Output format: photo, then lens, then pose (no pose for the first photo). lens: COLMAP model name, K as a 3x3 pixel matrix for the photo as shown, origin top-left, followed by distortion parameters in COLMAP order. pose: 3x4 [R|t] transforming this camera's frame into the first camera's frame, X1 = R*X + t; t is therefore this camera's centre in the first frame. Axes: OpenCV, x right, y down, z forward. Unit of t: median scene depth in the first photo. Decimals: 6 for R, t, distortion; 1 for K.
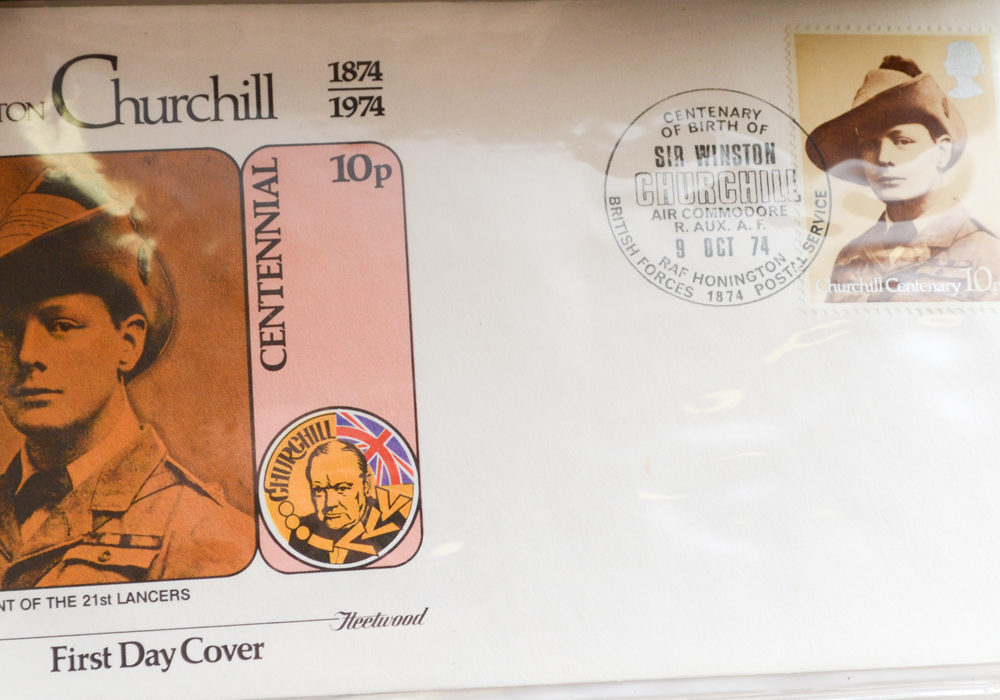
lens RADIAL K [[3071.6, 0, 500.0], [0, 3071.6, 350.0], [0, 0, 1]] dist [-0.039265, -1.828536]
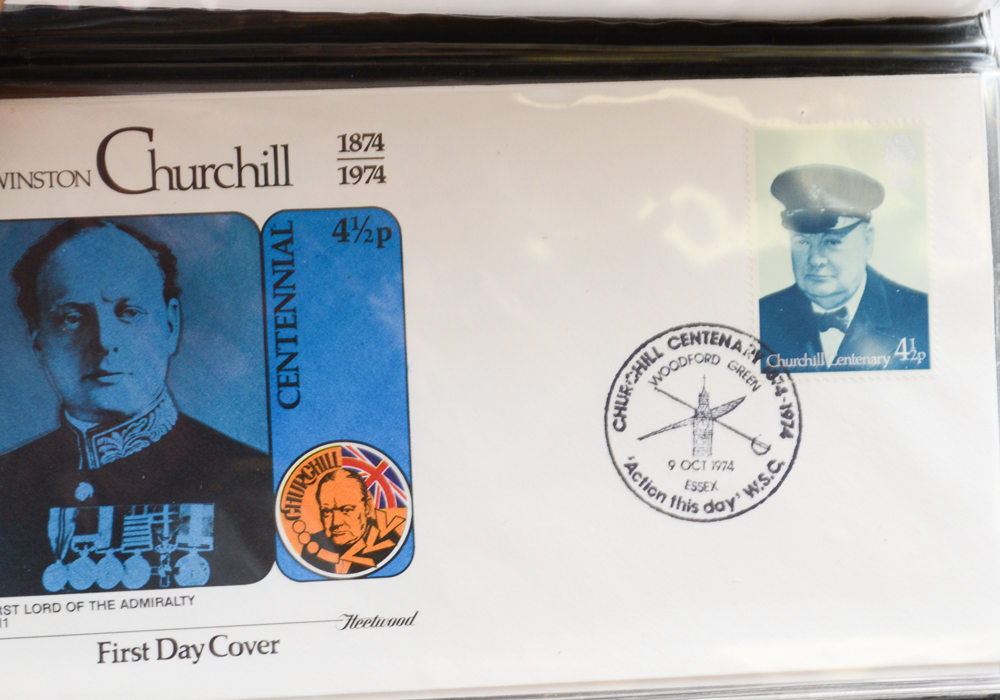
lens RADIAL K [[3071.6, 0, 500.0], [0, 3071.6, 350.0], [0, 0, 1]] dist [-0.039265, -1.828536]
pose [[0.999955, 0.009479, -0.000637, 0.007270], [-0.009481, 0.999948, -0.003693, -0.011833], [0.000602, 0.003699, 0.999993, -0.169358]]
